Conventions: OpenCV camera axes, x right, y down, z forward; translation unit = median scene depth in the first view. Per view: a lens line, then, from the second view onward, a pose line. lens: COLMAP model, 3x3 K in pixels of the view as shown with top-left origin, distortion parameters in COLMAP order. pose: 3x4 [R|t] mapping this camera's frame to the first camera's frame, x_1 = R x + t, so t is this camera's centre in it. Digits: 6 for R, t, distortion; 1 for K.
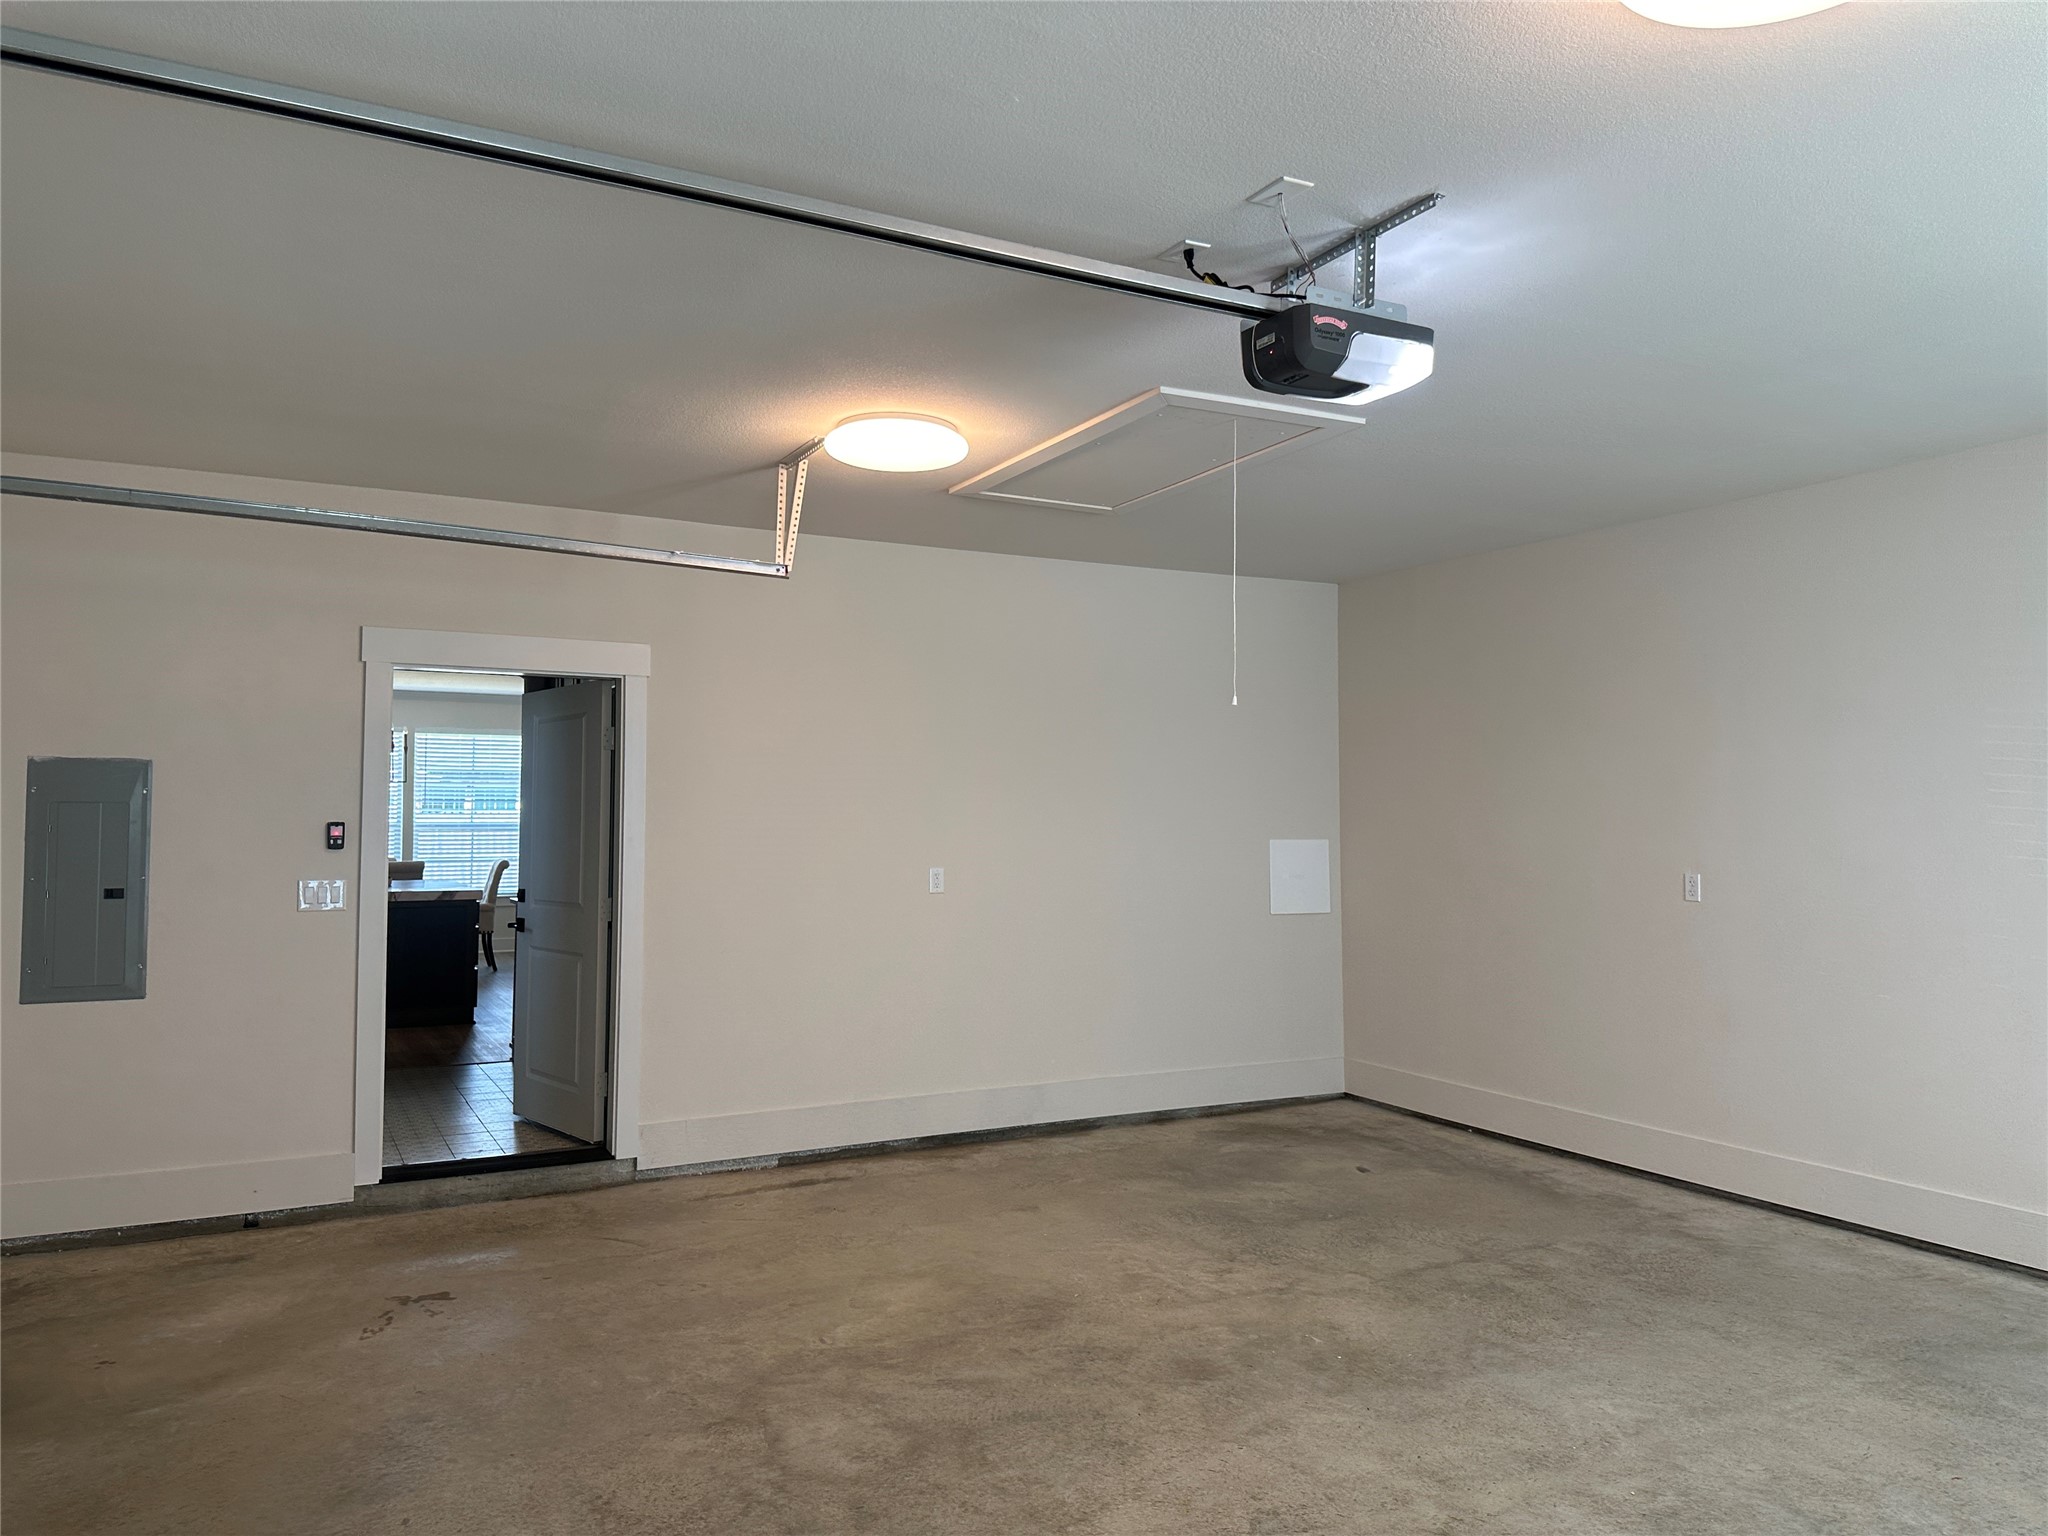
lens RADIAL K [[1435.6, 0, 1024.0], [0, 1435.6, 768.0], [0, 0, 1]] dist [0.001982, -0.000240]
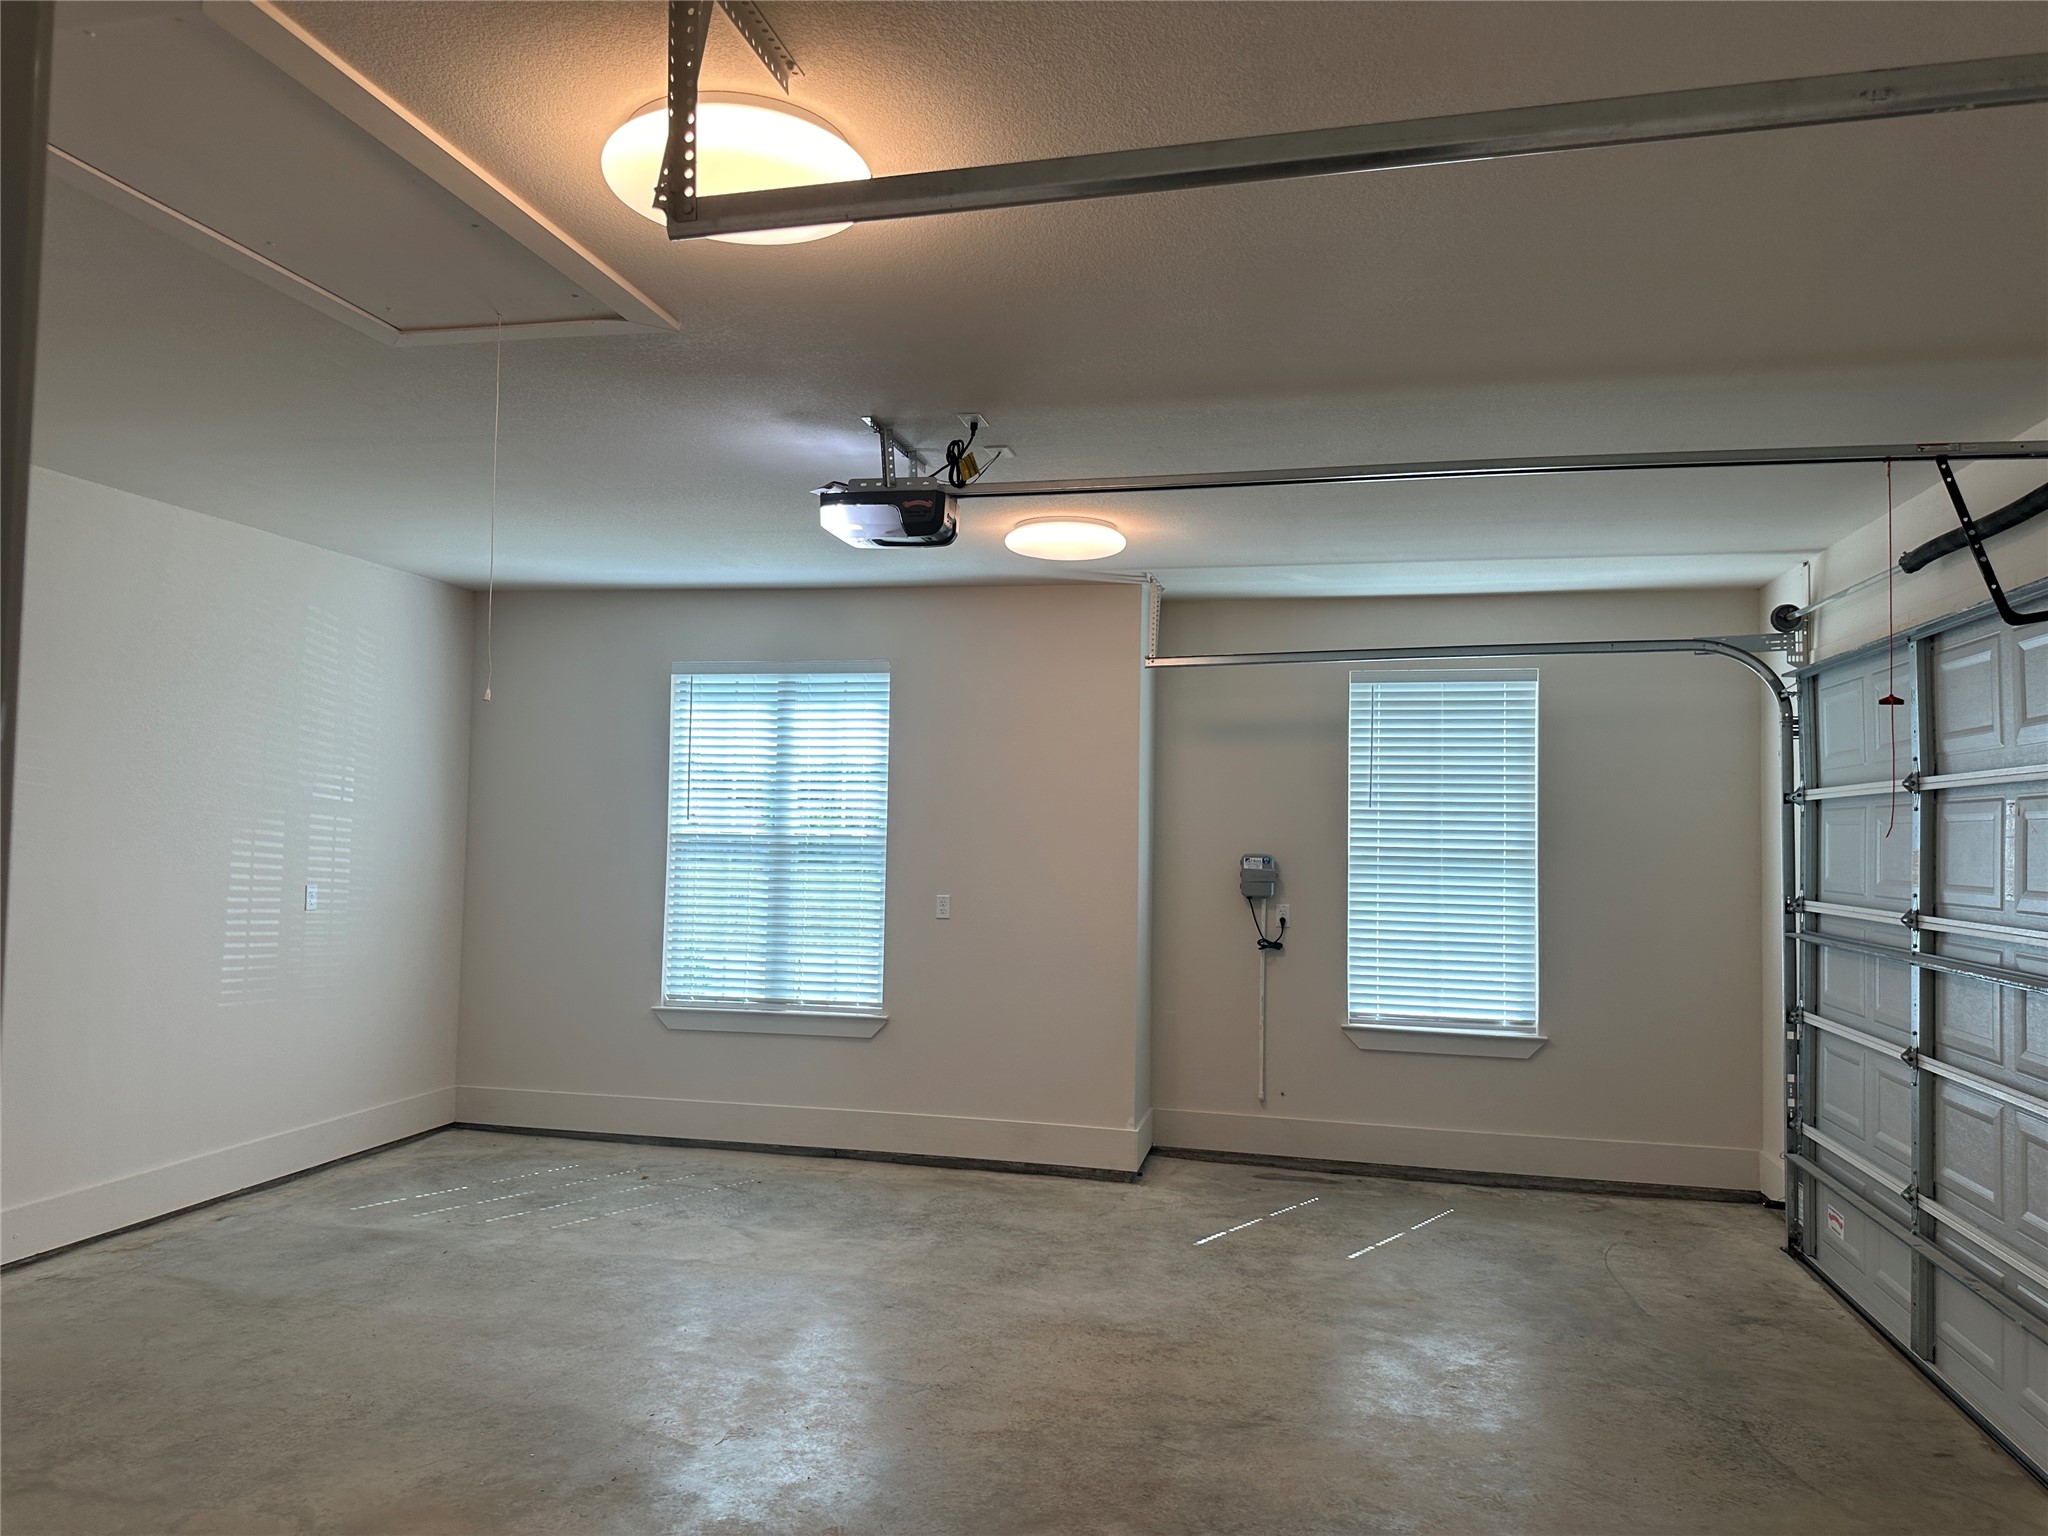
lens RADIAL K [[1435.6, 0, 1024.0], [0, 1435.6, 768.0], [0, 0, 1]] dist [0.001982, -0.000240]
pose [[-0.763195, 0.015467, 0.645983, -0.568639], [-0.047776, 0.995626, -0.080284, 0.042853], [-0.644399, -0.092134, -0.759118, 1.457214]]
